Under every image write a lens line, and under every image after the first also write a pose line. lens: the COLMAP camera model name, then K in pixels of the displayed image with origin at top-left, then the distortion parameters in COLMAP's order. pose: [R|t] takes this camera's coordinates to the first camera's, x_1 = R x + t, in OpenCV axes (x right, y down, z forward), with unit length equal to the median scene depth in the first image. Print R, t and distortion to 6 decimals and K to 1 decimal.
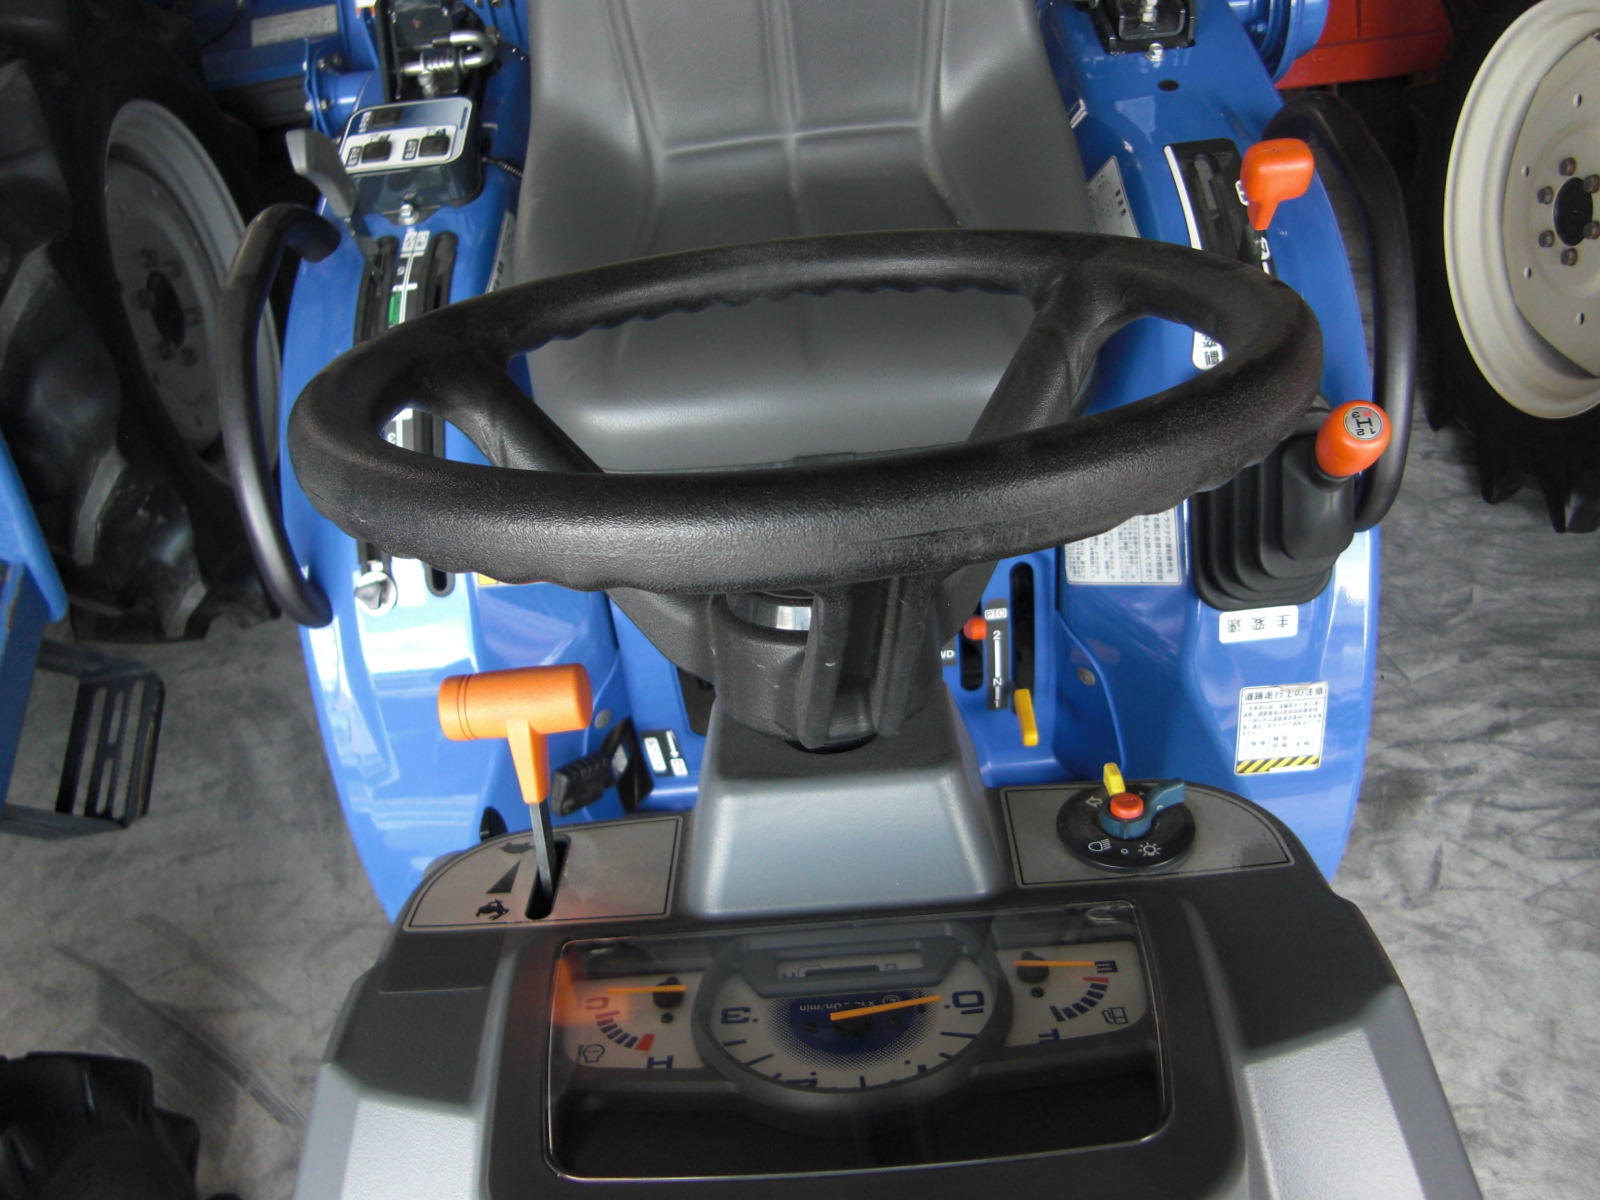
lens RADIAL K [[1191.3, 0, 736.7], [0, 1191.3, 543.2], [0, 0, 1]] dist [-0.064664, 0.053990]
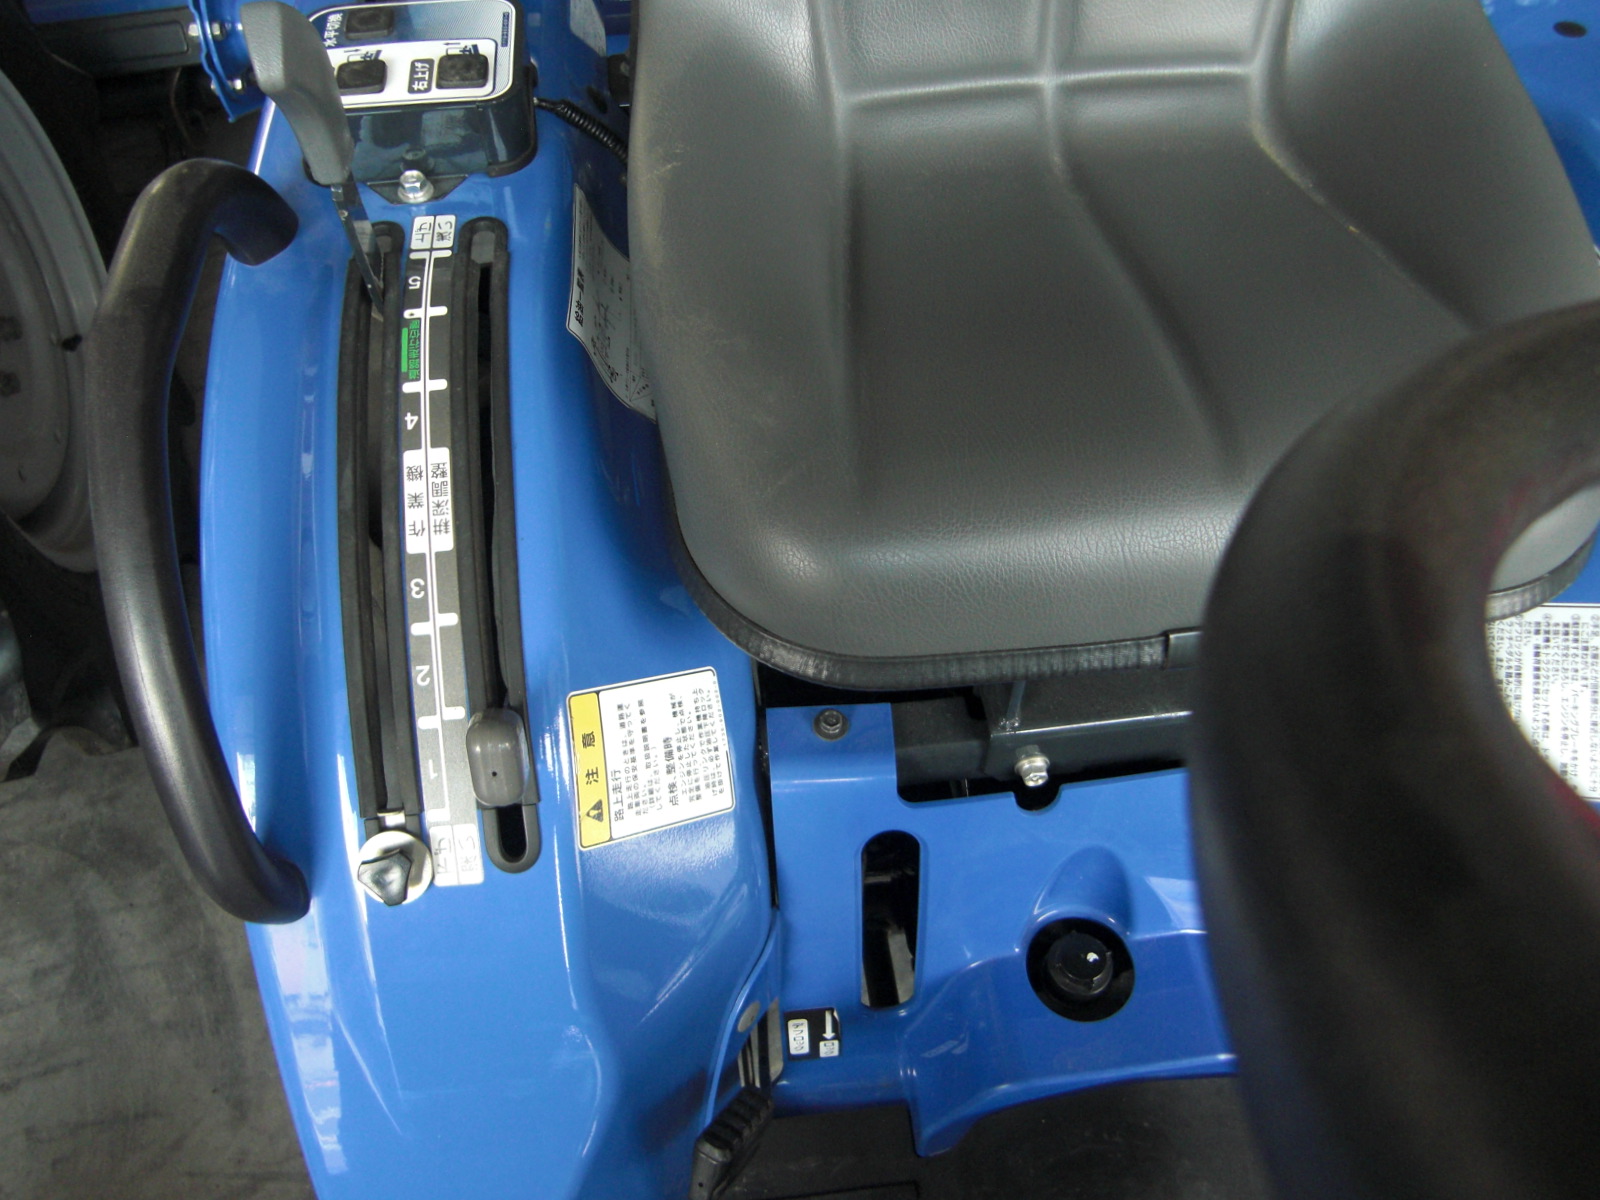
lens RADIAL K [[1191.3, 0, 736.7], [0, 1191.3, 543.2], [0, 0, 1]] dist [-0.064664, 0.053990]
pose [[0.991724, -0.007853, 0.128146, -0.195605], [0.007696, 0.999969, 0.001723, -0.099526], [-0.128156, -0.000722, 0.991754, 0.393603]]
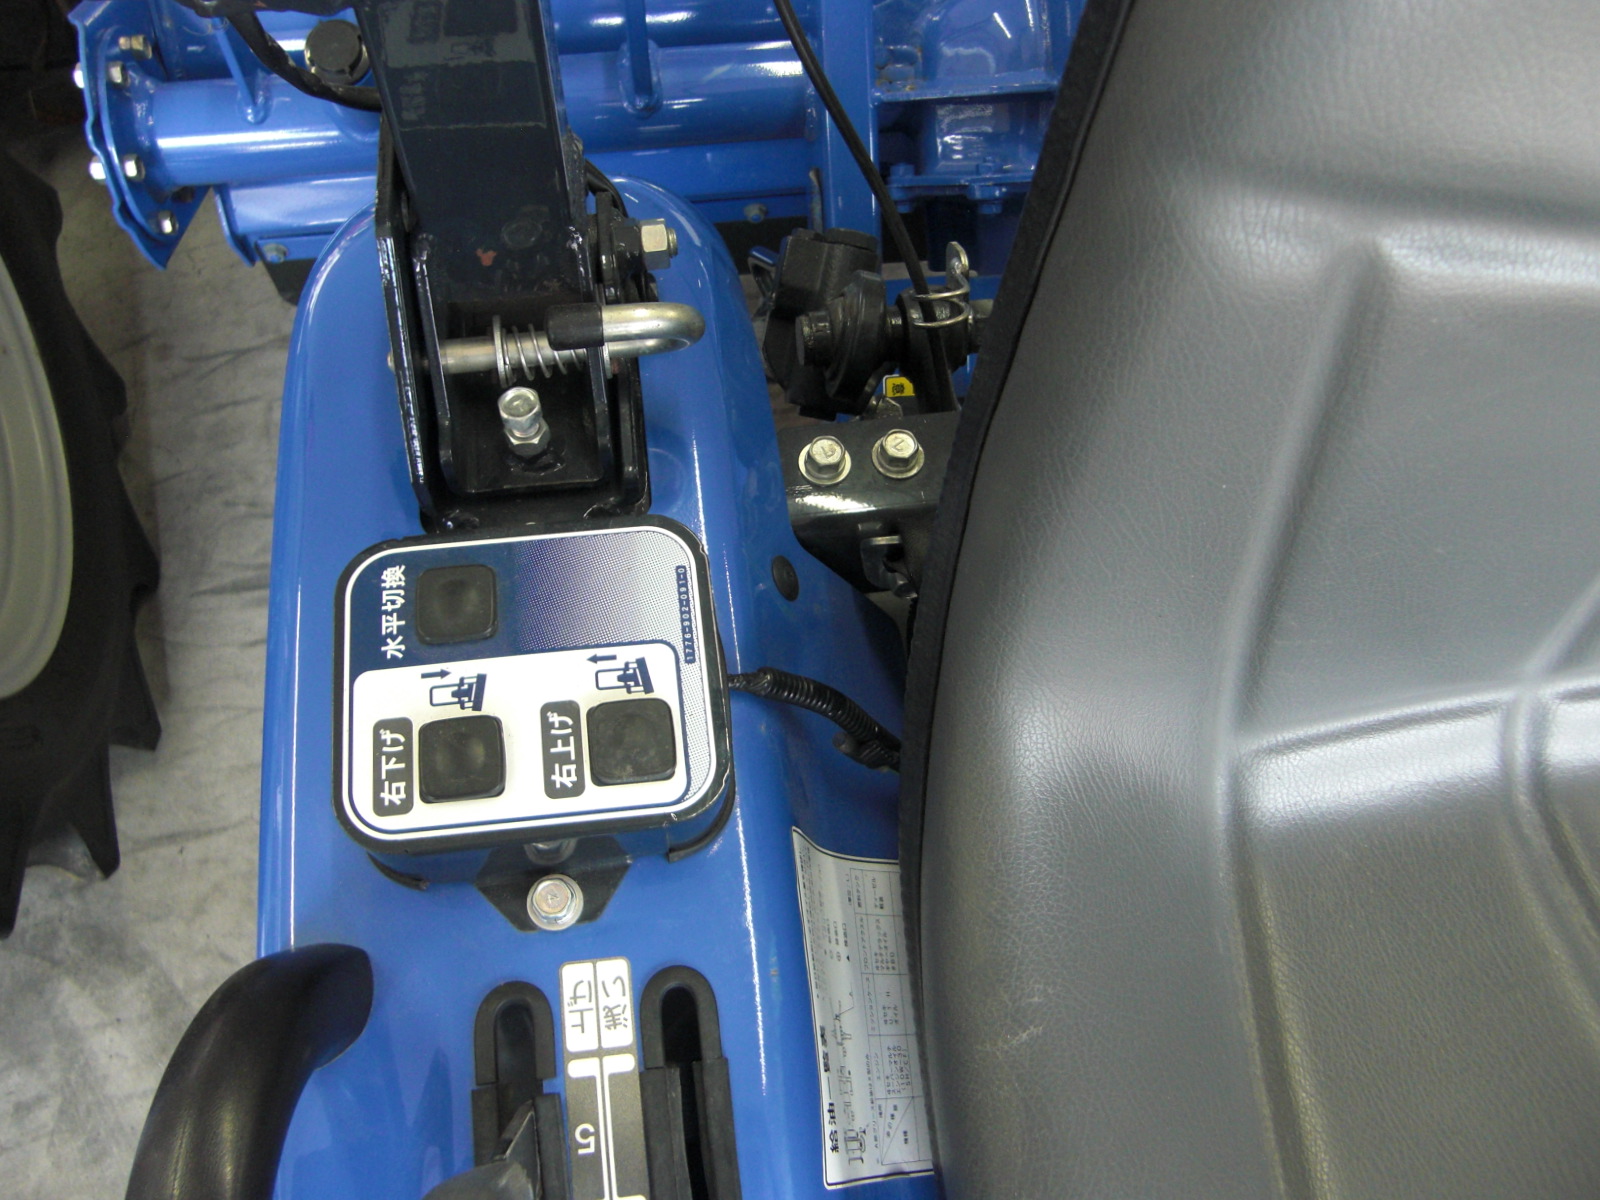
lens RADIAL K [[1145.9, 0, 723.4], [0, 1145.9, 471.4], [0, 0, 1]] dist [-0.046018, 0.042310]
pose [[0.981949, -0.042267, 0.184360, -0.286229], [0.000926, 0.975774, 0.218780, -0.485263], [-0.189141, -0.214660, 0.958200, 0.678239]]
